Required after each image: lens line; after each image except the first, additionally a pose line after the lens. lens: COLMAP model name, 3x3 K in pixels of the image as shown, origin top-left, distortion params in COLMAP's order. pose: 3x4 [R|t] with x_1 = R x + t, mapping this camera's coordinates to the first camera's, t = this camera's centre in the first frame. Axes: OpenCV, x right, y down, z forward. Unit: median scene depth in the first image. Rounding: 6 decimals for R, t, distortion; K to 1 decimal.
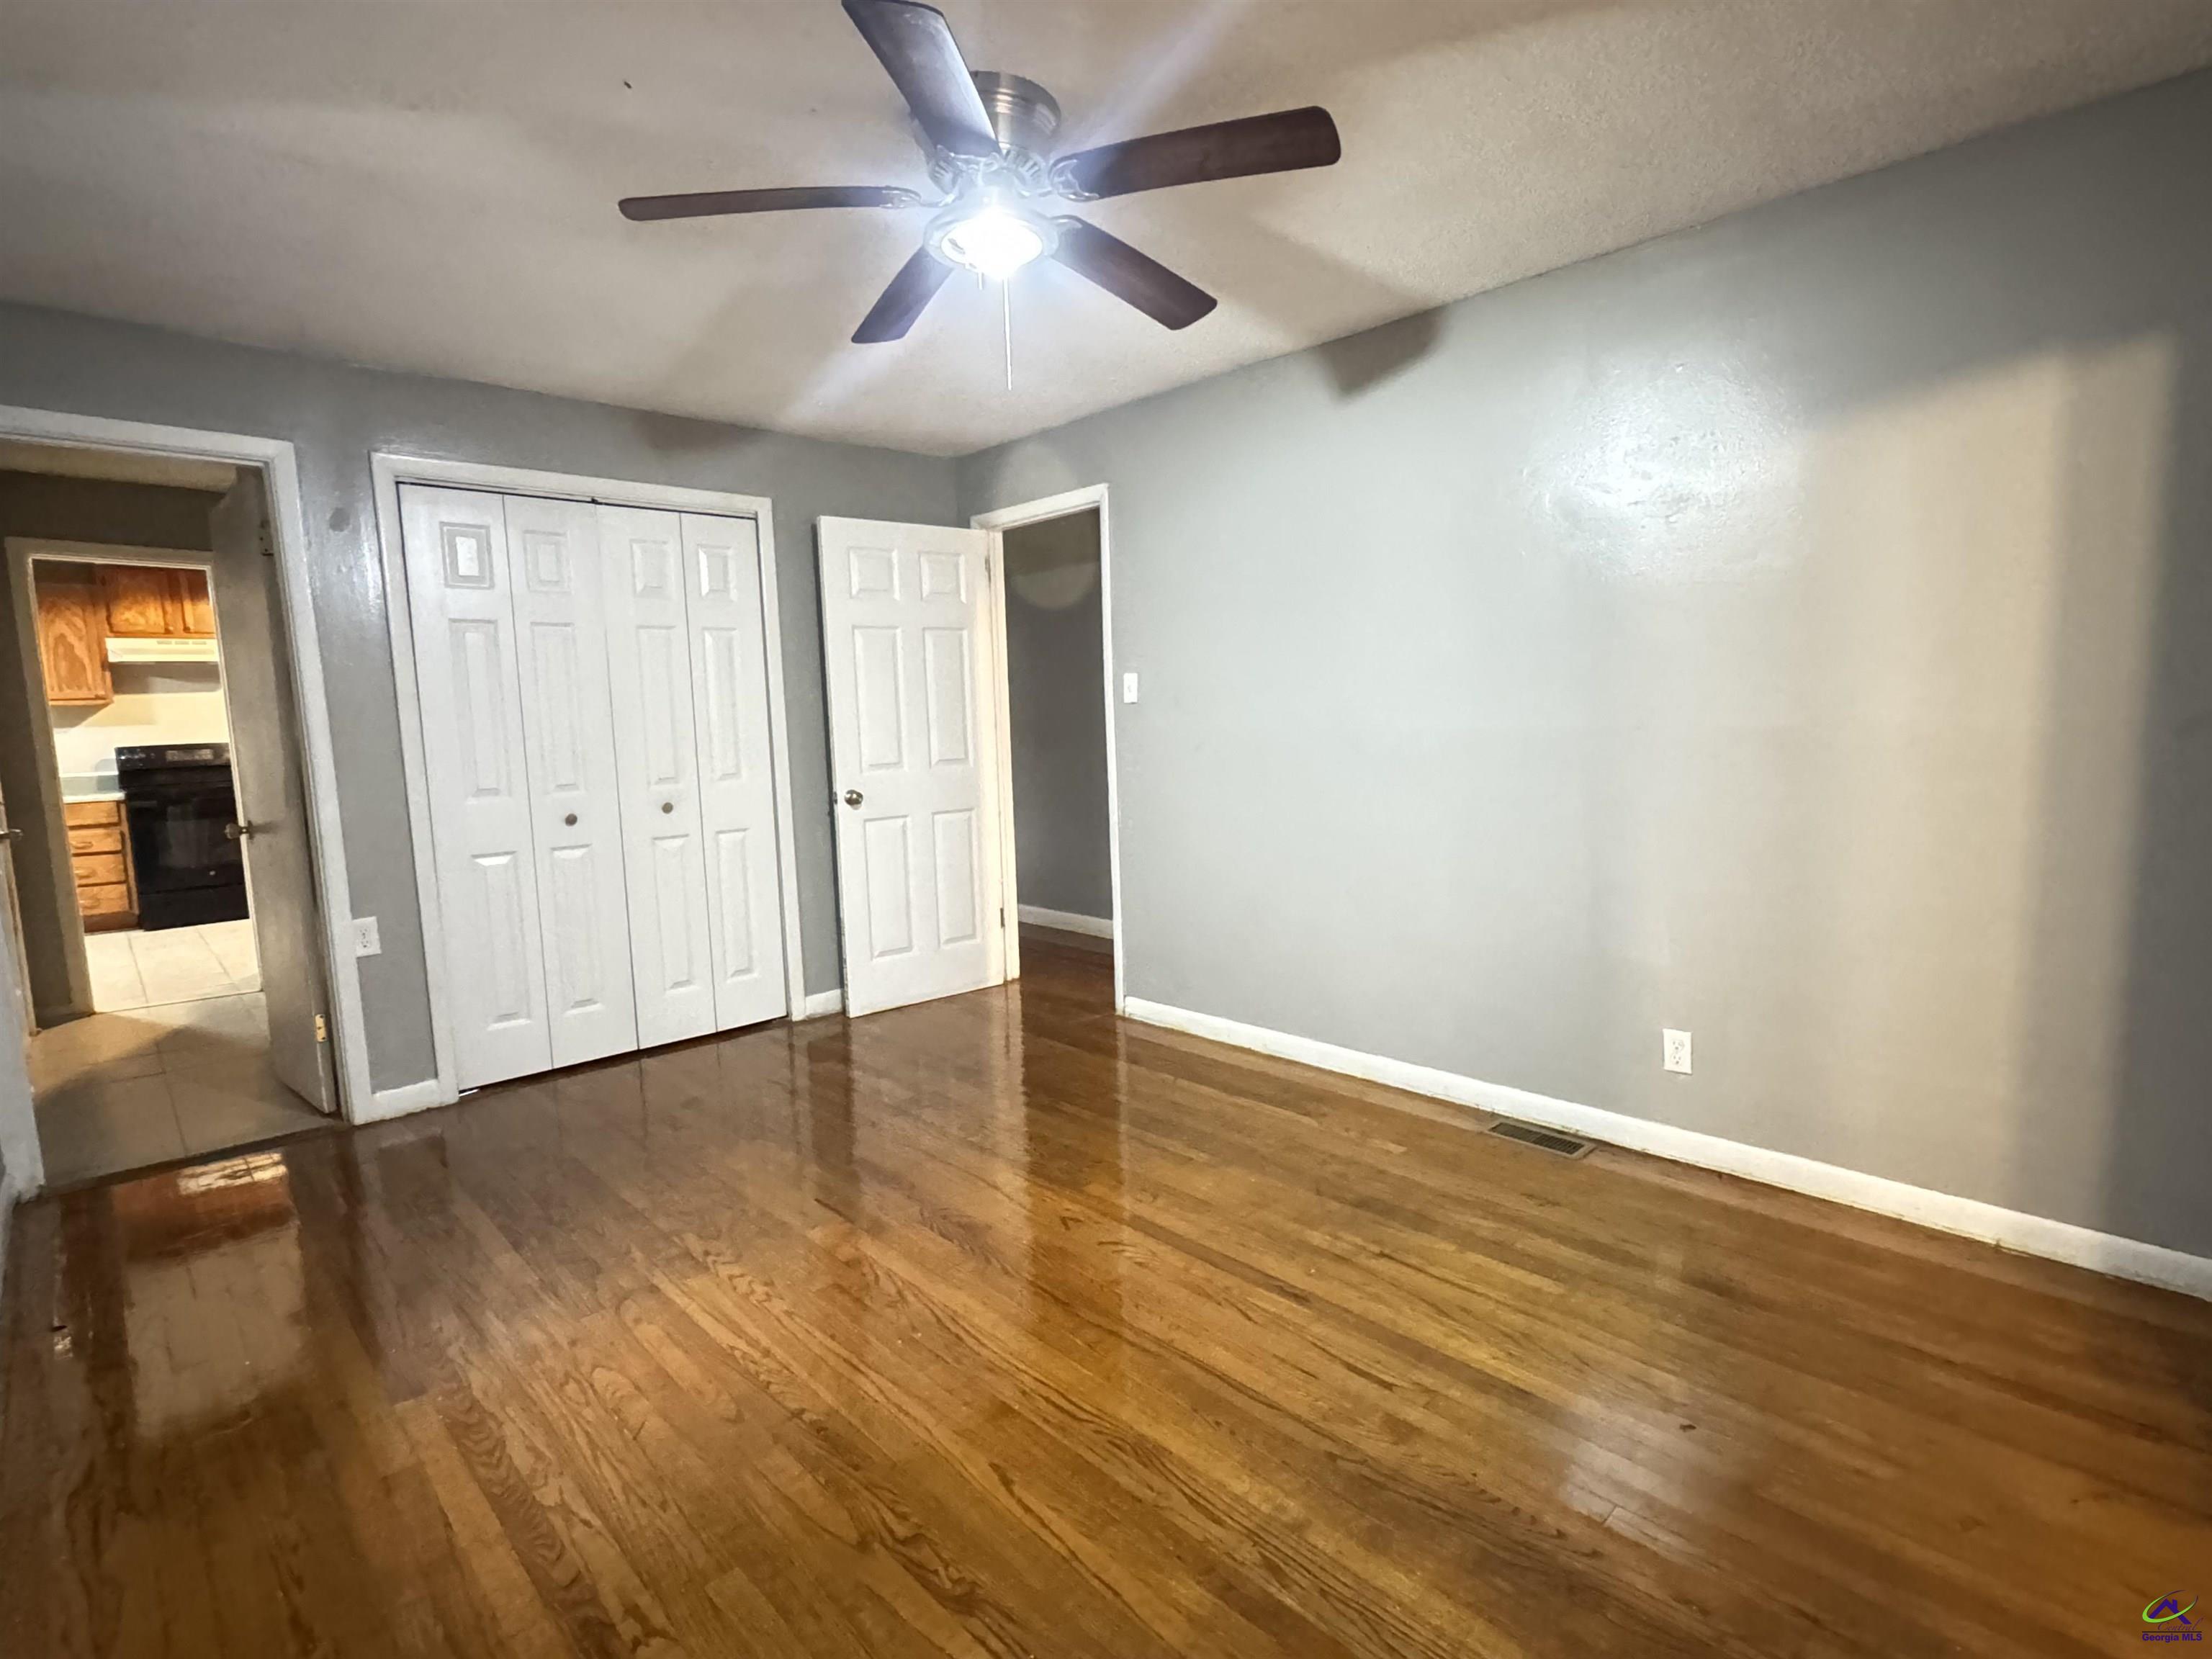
lens RADIAL K [[1087.8, 0, 1112.0], [0, 1087.8, 832.7], [0, 0, 1]] dist [-0.008858, -0.000903]
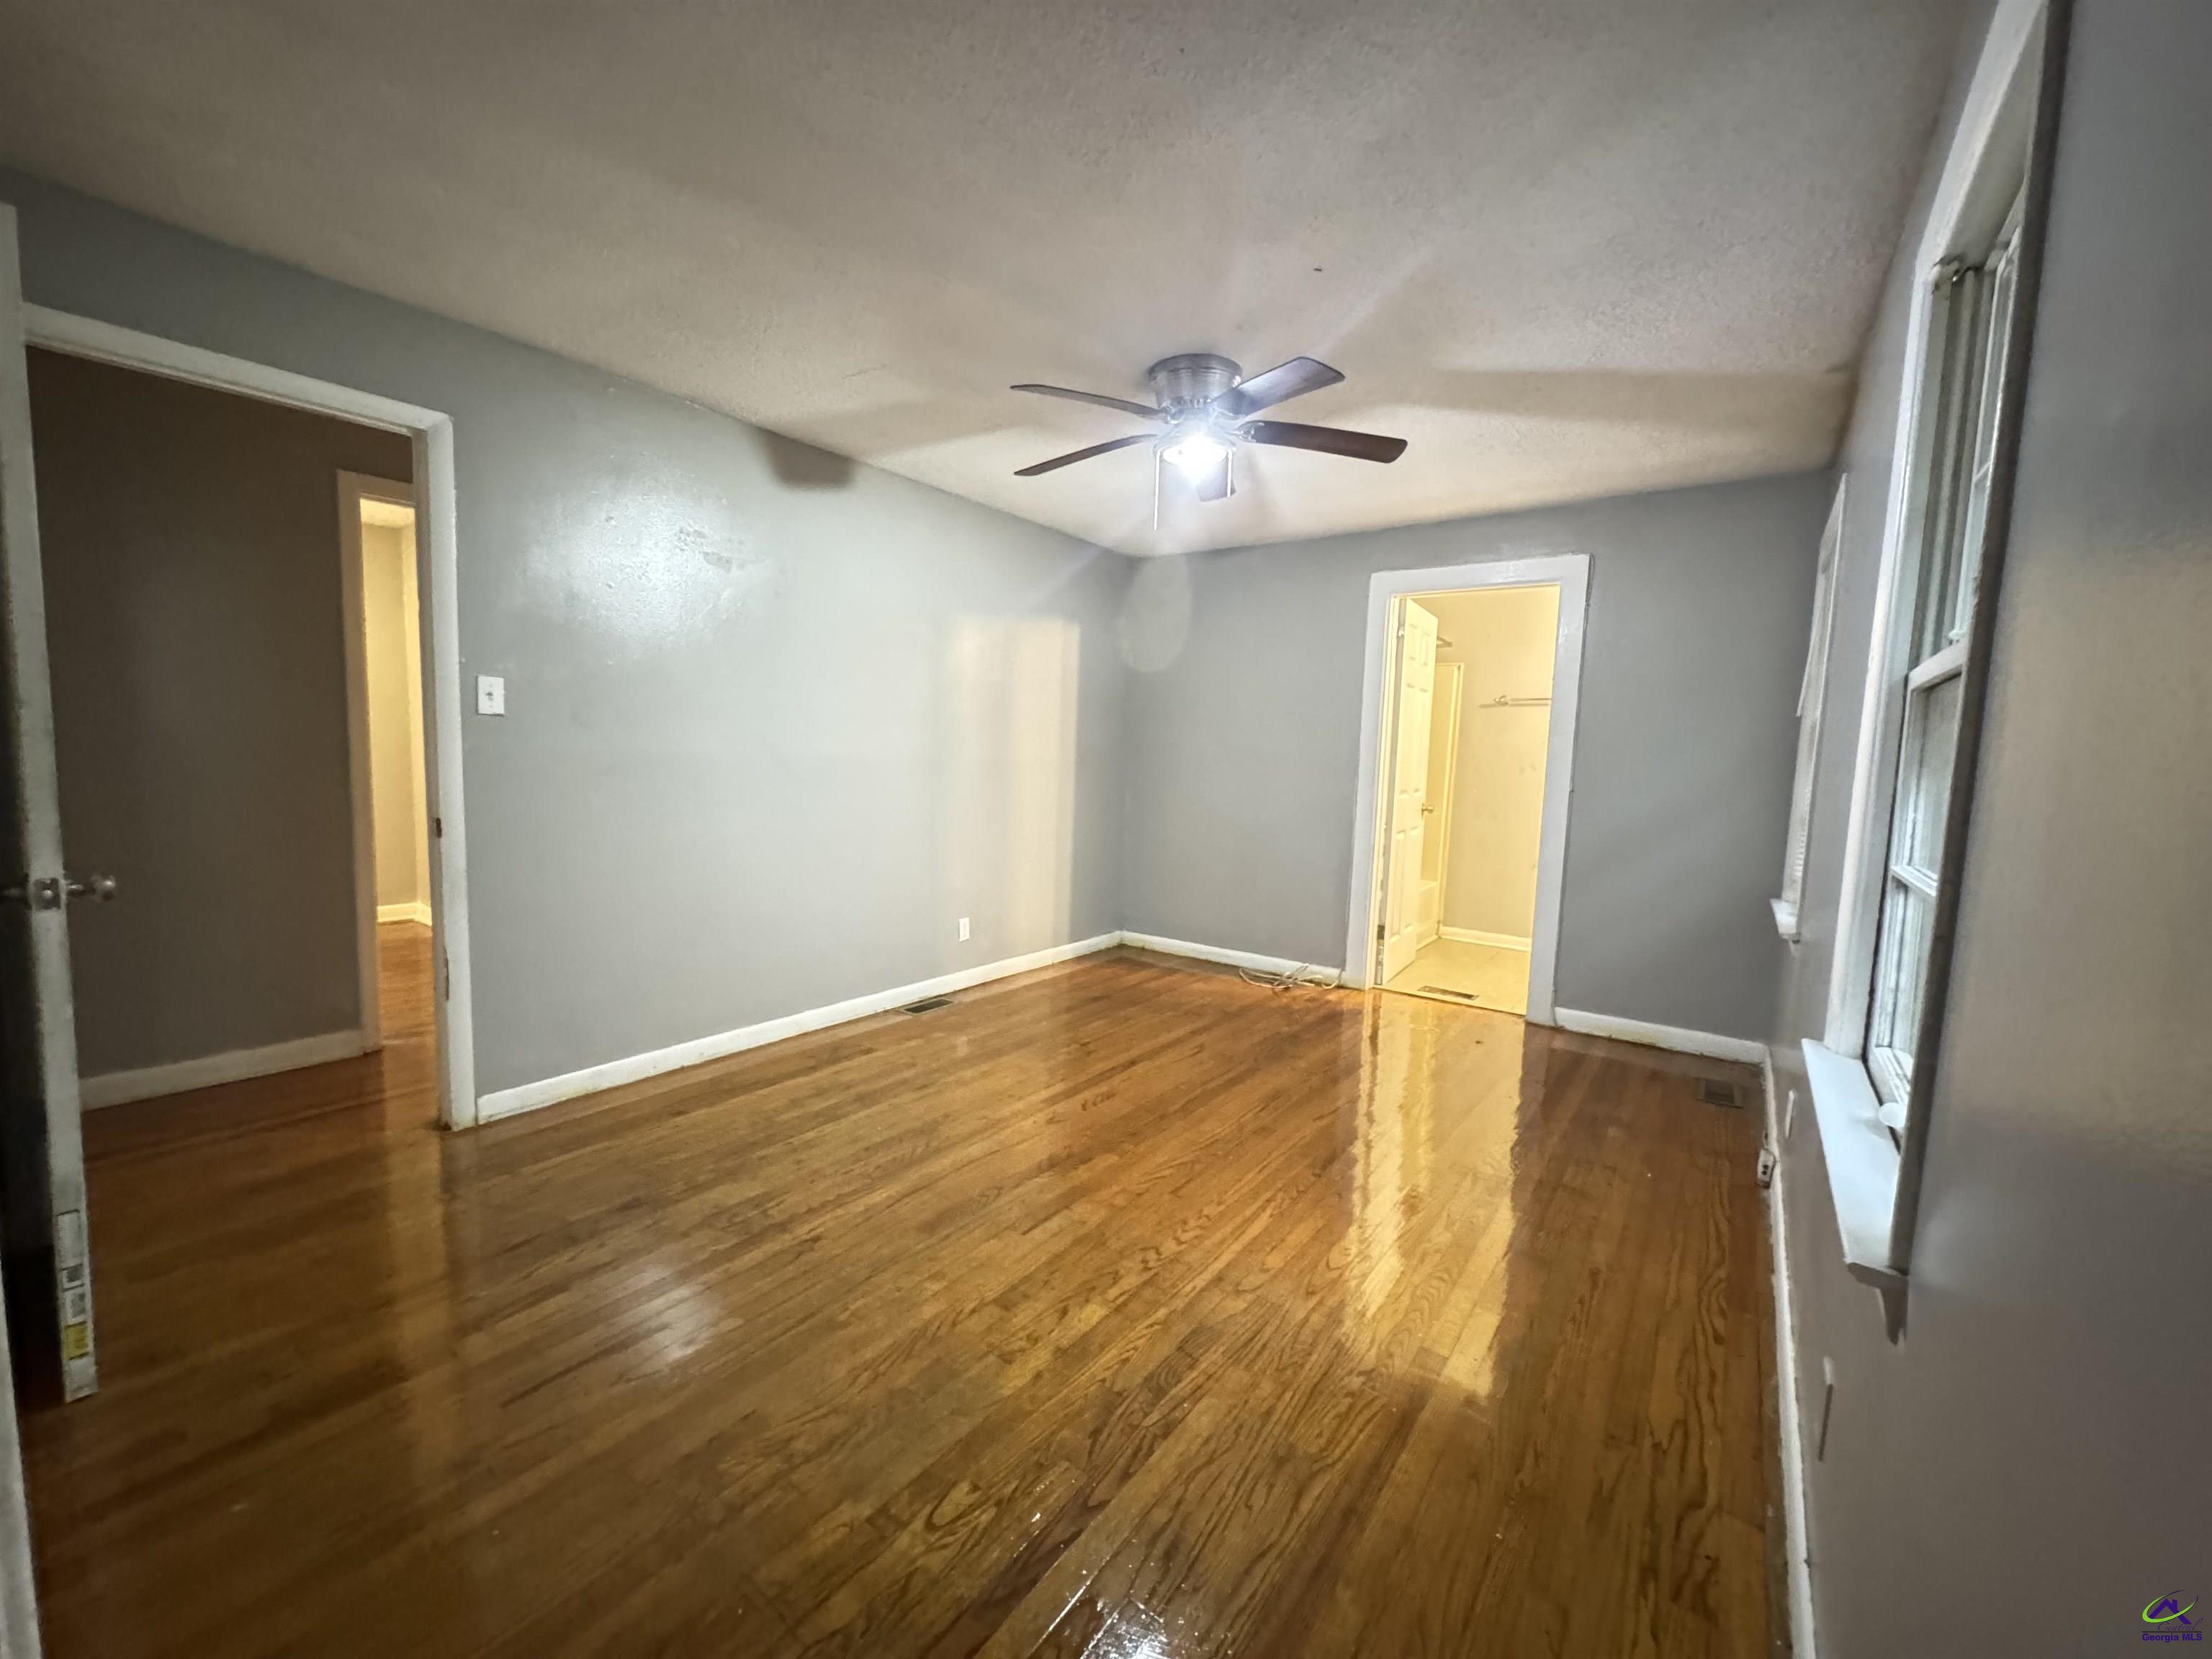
lens RADIAL K [[882.7, 0, 1108.6], [0, 882.7, 830.6], [0, 0, 1]] dist [-0.000367, 0.000215]
pose [[-0.181797, -0.070189, 0.980828, -0.852939], [0.085058, 0.992588, 0.086796, -0.066674], [-0.979650, 0.099206, -0.174480, 0.849106]]
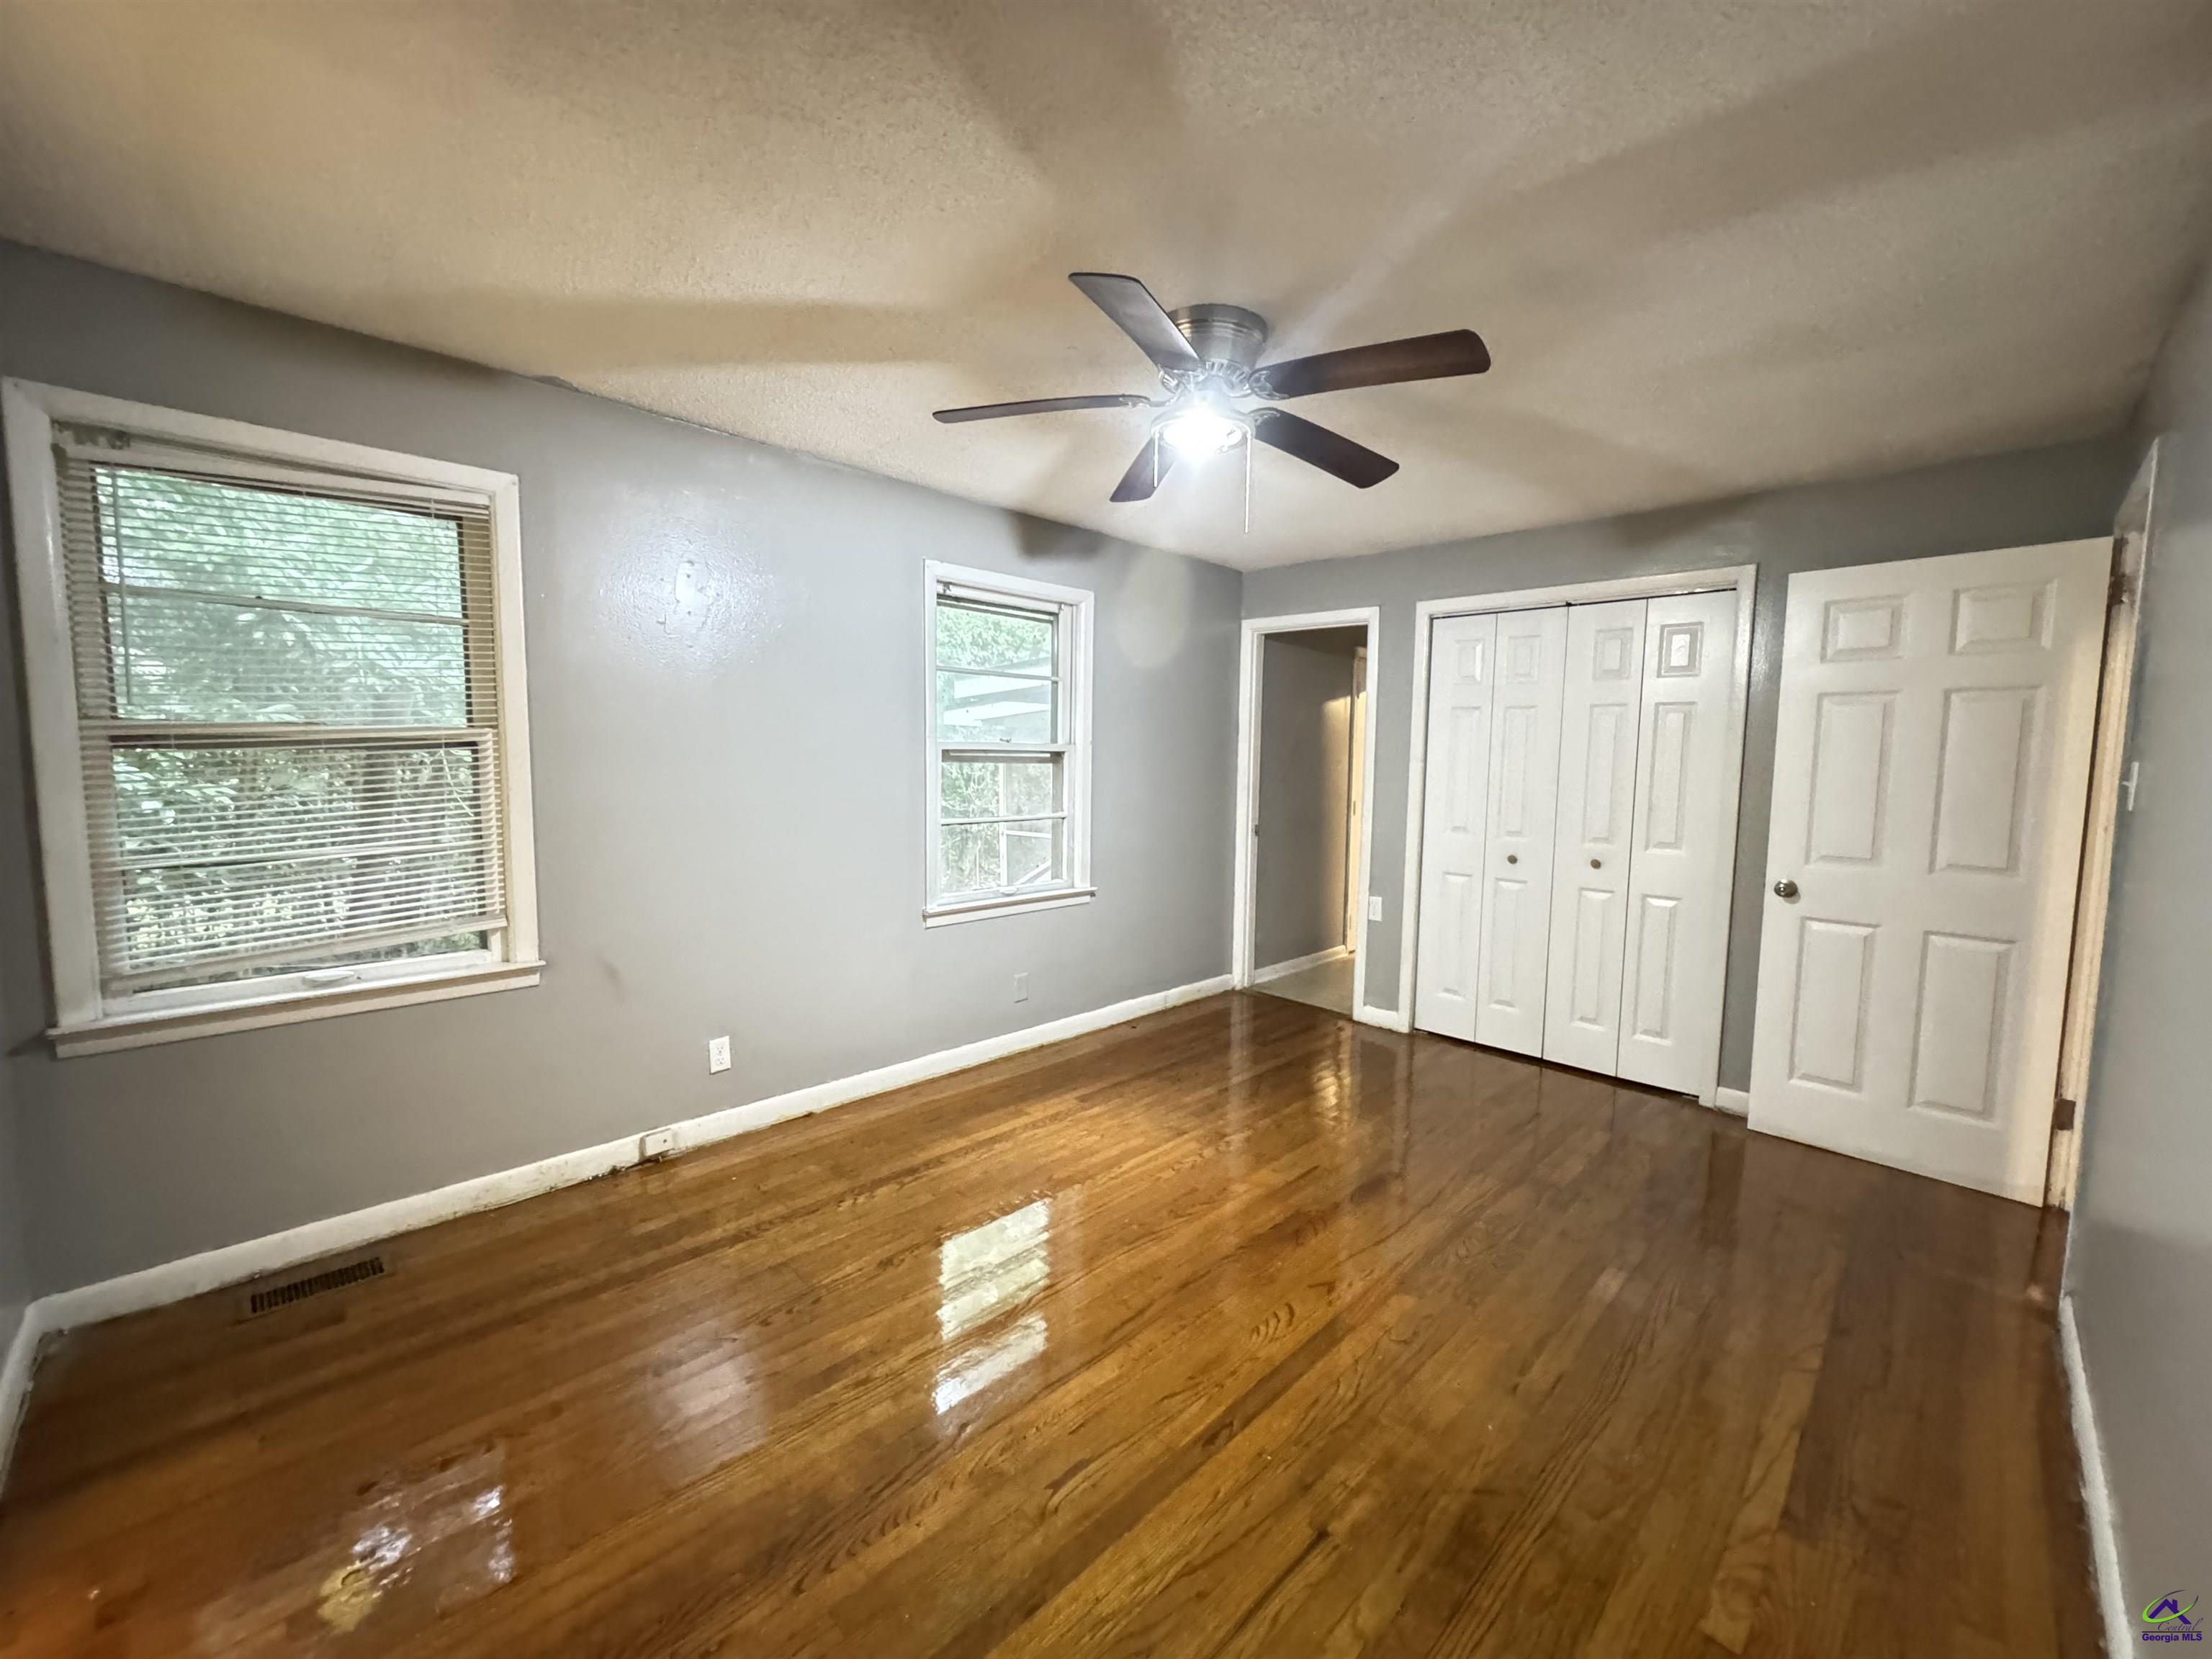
lens RADIAL K [[878.4, 0, 1105.1], [0, 878.4, 827.2], [0, 0, 1]] dist [-0.012949, -0.000018]
pose [[0.025130, 0.112100, -0.993379, 0.579043], [-0.131946, 0.985371, 0.107858, -0.110389], [0.990938, 0.128362, 0.039554, 0.544797]]
